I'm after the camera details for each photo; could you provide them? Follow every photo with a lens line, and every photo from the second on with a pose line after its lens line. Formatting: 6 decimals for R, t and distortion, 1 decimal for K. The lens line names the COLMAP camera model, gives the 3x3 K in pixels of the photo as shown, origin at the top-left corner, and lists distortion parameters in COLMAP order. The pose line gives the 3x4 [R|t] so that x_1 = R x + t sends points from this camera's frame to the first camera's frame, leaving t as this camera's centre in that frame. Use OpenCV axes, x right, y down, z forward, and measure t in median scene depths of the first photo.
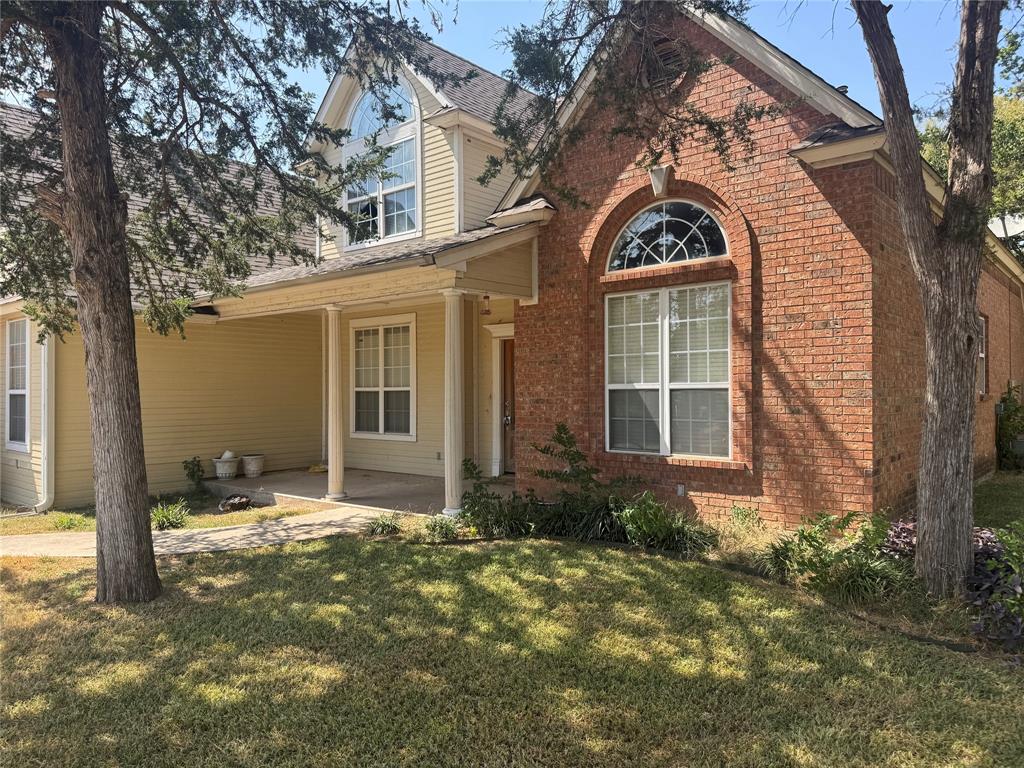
lens RADIAL K [[717.7, 0, 511.9], [0, 717.7, 388.6], [0, 0, 1]] dist [0.004290, -0.001179]
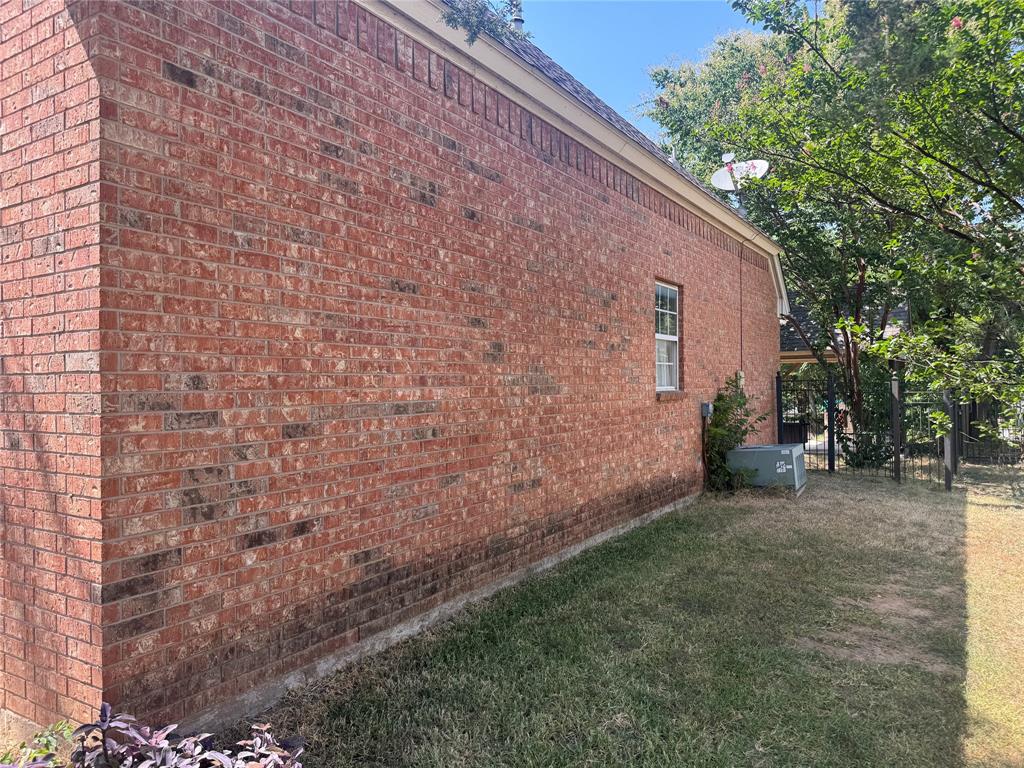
lens RADIAL K [[717.7, 0, 511.7], [0, 717.7, 380.8], [0, 0, 1]] dist [0.004290, -0.001179]
pose [[0.987027, -0.003959, 0.160505, 0.371568], [0.003959, 0.999992, 0.000321, -0.003541], [-0.160505, 0.000318, 0.987035, 0.302591]]
